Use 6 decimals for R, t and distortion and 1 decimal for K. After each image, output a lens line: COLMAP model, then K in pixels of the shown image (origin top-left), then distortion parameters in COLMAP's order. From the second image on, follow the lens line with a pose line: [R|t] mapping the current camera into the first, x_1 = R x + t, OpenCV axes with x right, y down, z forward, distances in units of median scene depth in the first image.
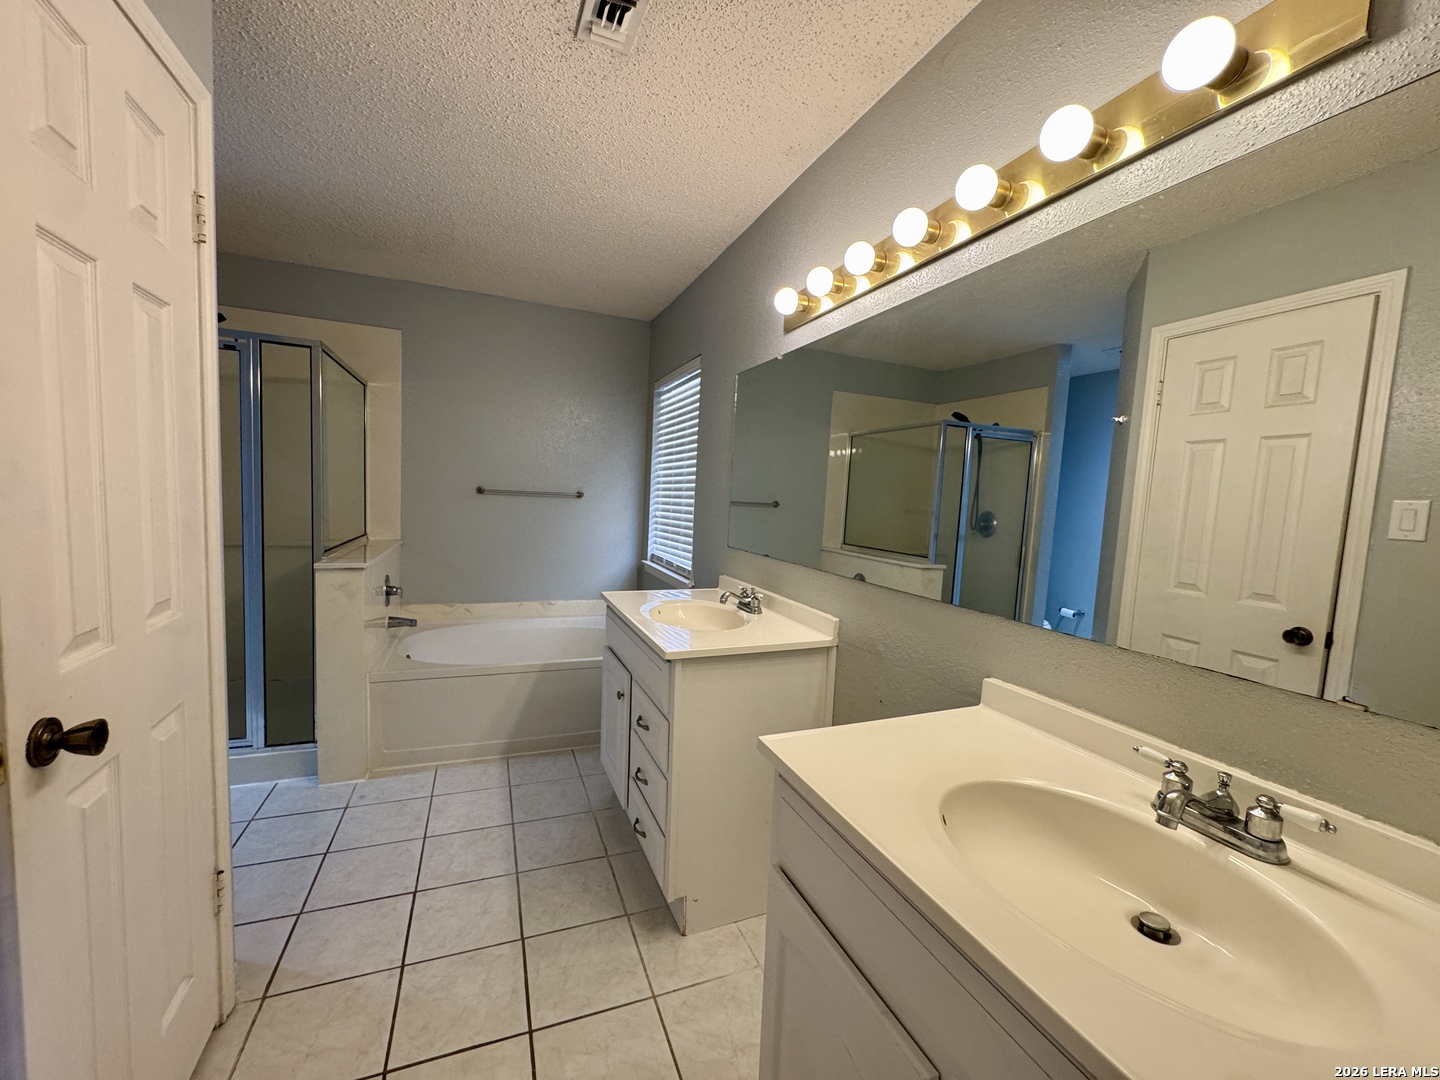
lens RADIAL K [[577.8, 0, 720.0], [0, 577.8, 540.0], [0, 0, 1]] dist [-0.006592, 0.000745]
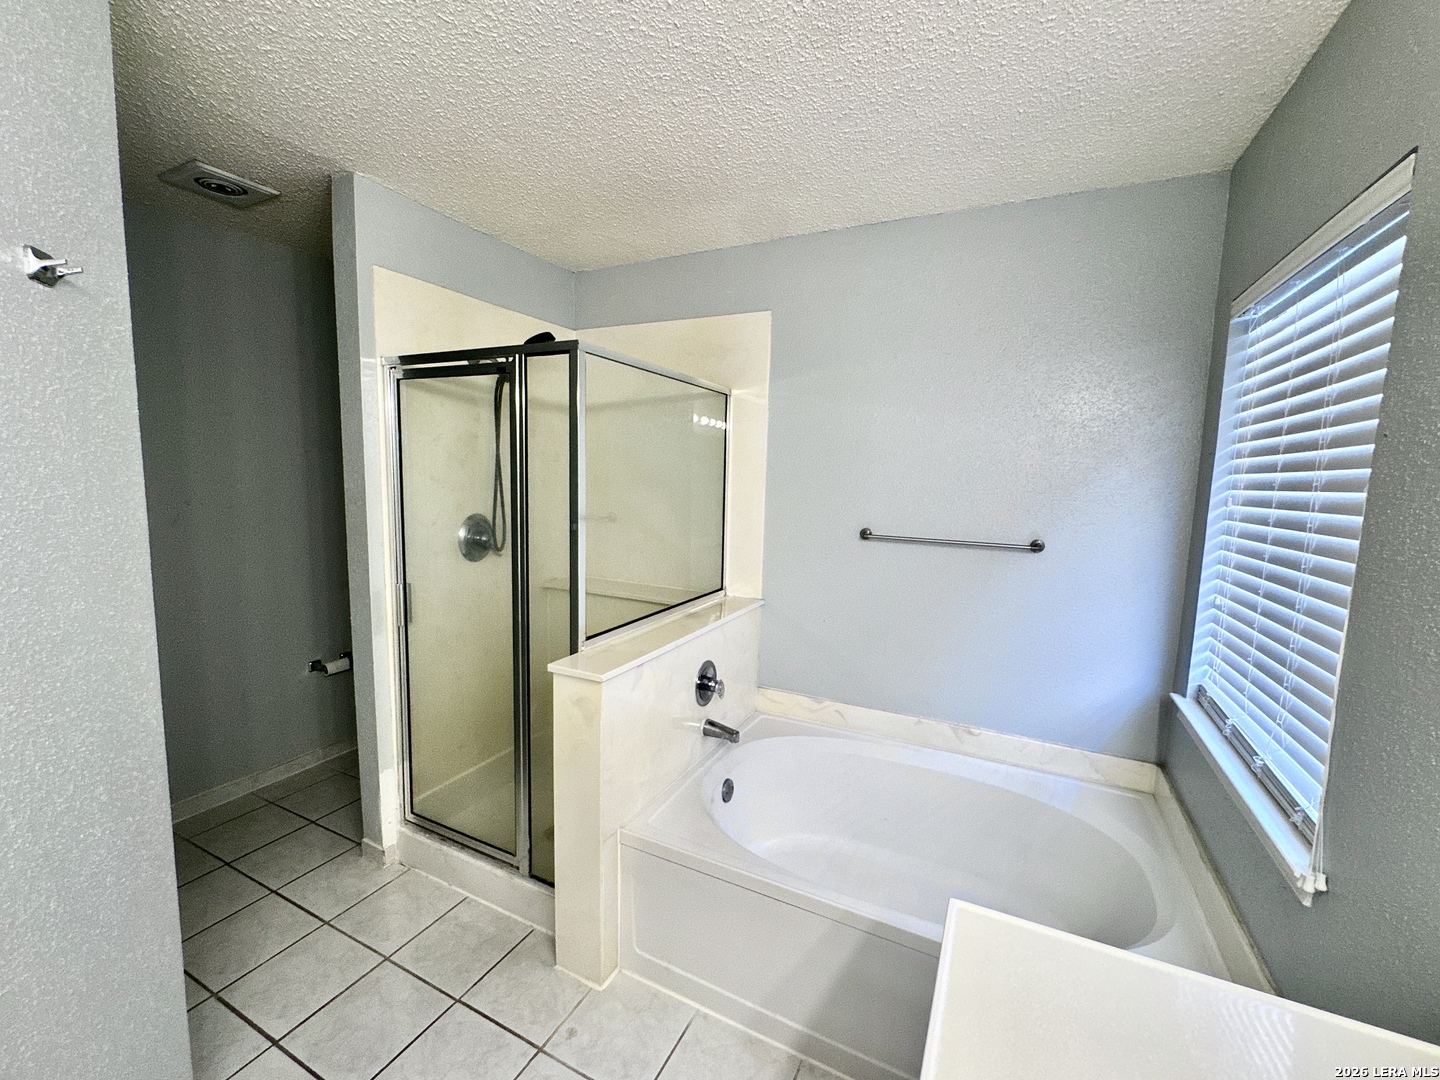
lens RADIAL K [[584.7, 0, 720.0], [0, 584.7, 540.0], [0, 0, 1]] dist [-0.006697, -0.000051]
pose [[0.662118, 0.052089, -0.747587, -0.035439], [-0.050945, 0.998402, 0.024444, -0.091090], [0.747666, 0.021901, 0.663713, 0.462144]]
